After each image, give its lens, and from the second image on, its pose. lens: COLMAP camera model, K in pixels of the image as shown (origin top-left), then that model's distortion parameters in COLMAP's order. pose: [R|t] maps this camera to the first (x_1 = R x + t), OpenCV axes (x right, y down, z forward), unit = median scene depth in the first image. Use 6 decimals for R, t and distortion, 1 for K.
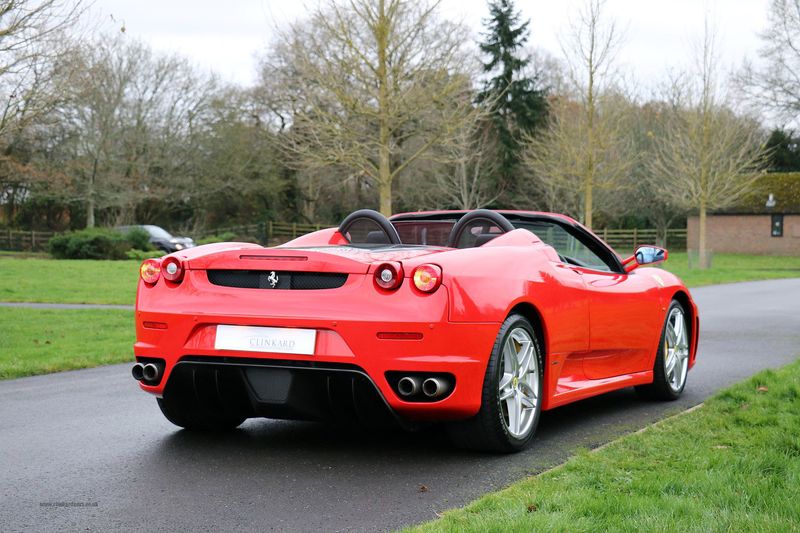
lens RADIAL K [[1500.9, 0, 400.0], [0, 1500.9, 266.5], [0, 0, 1]] dist [0.216439, 0.310348]
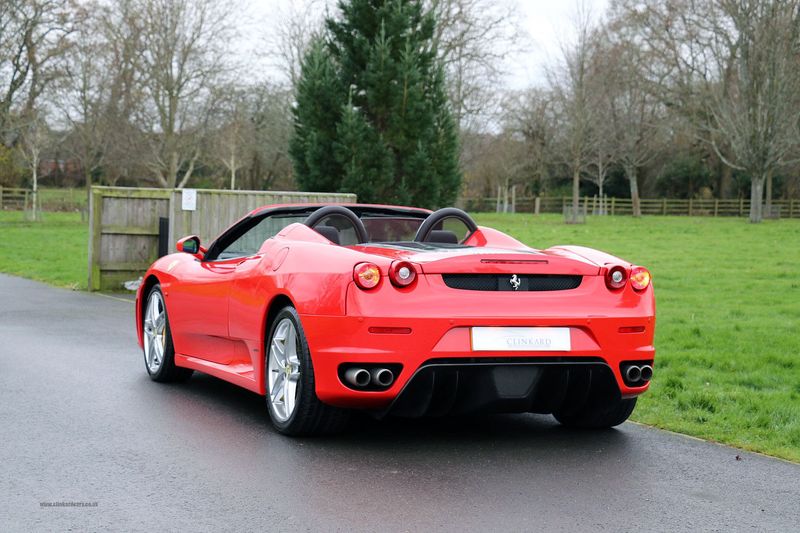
lens RADIAL K [[1707.9, 0, 400.0], [0, 1707.9, 266.5], [0, 0, 1]] dist [0.417743, 0.094094]
pose [[0.660927, -0.020234, 0.750177, -1.041616], [-0.002204, 0.999580, 0.028903, -0.036983], [-0.750447, -0.020756, 0.660605, 0.263548]]
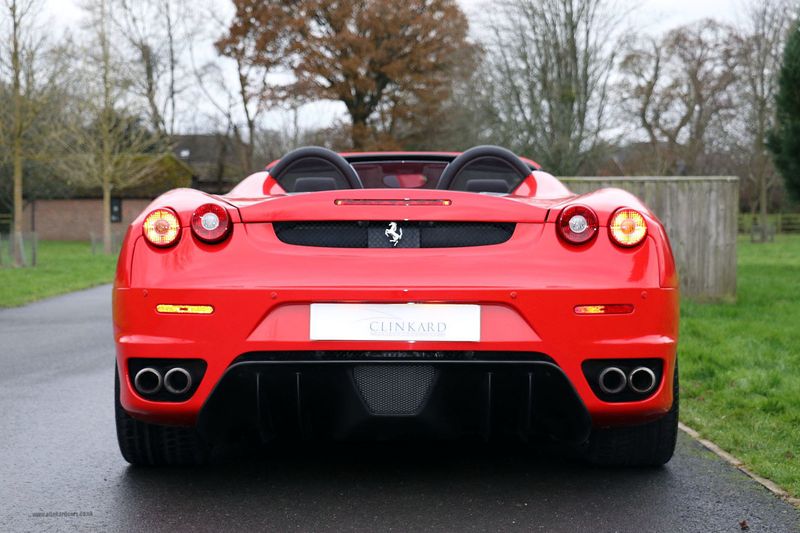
lens RADIAL K [[1614.2, 0, 400.0], [0, 1614.2, 266.5], [0, 0, 1]] dist [0.268670, 0.146937]
pose [[0.902512, -0.020799, 0.430163, -0.395320], [0.018348, 0.999783, 0.009845, 0.016137], [-0.430274, -0.000993, 0.902698, 0.339974]]
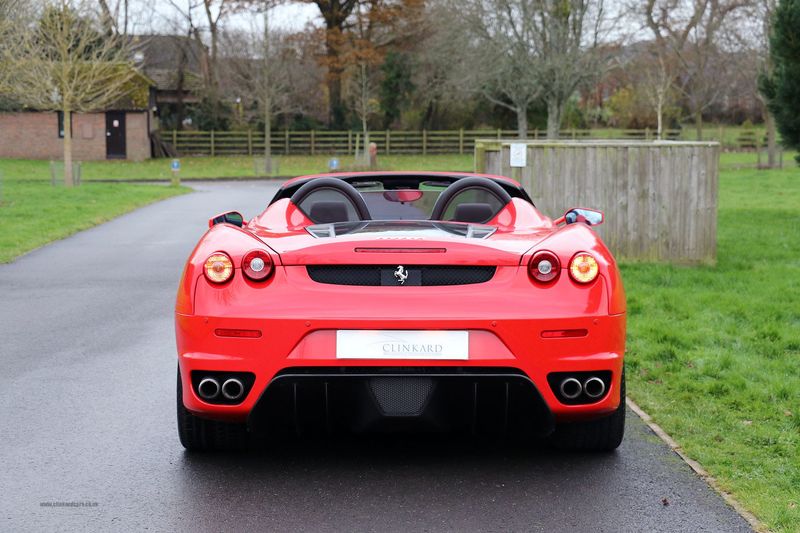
lens RADIAL K [[1800.0, 0, 400.0], [0, 1800.0, 266.5], [0, 0, 1]] dist [0.344919, 0.377964]
pose [[0.897080, -0.042095, 0.439859, -0.541855], [0.018264, 0.998134, 0.058273, -0.056817], [-0.441491, -0.044242, 0.896174, 0.067517]]
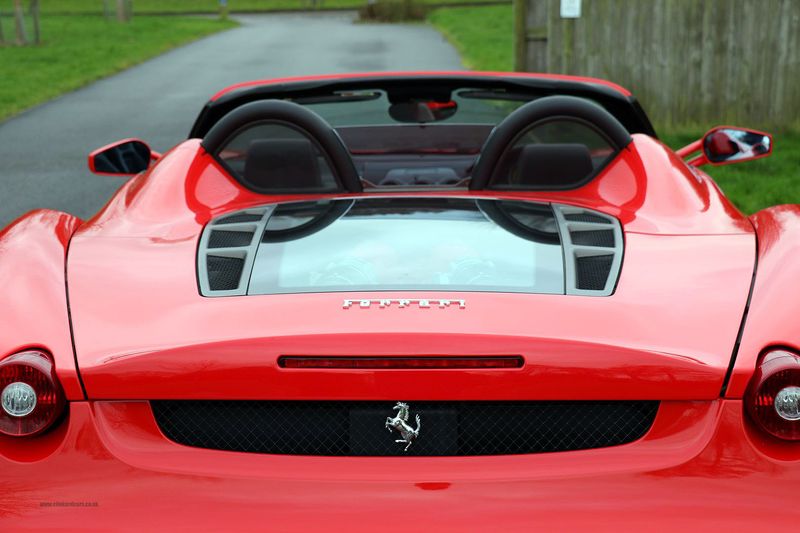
lens RADIAL K [[1500.9, 0, 400.0], [0, 1500.9, 266.5], [0, 0, 1]] dist [0.216439, 0.310348]
pose [[0.906665, -0.102326, 0.409253, -0.214580], [0.029434, 0.983116, 0.180601, -0.084076], [-0.420823, -0.151698, 0.894369, 0.712971]]
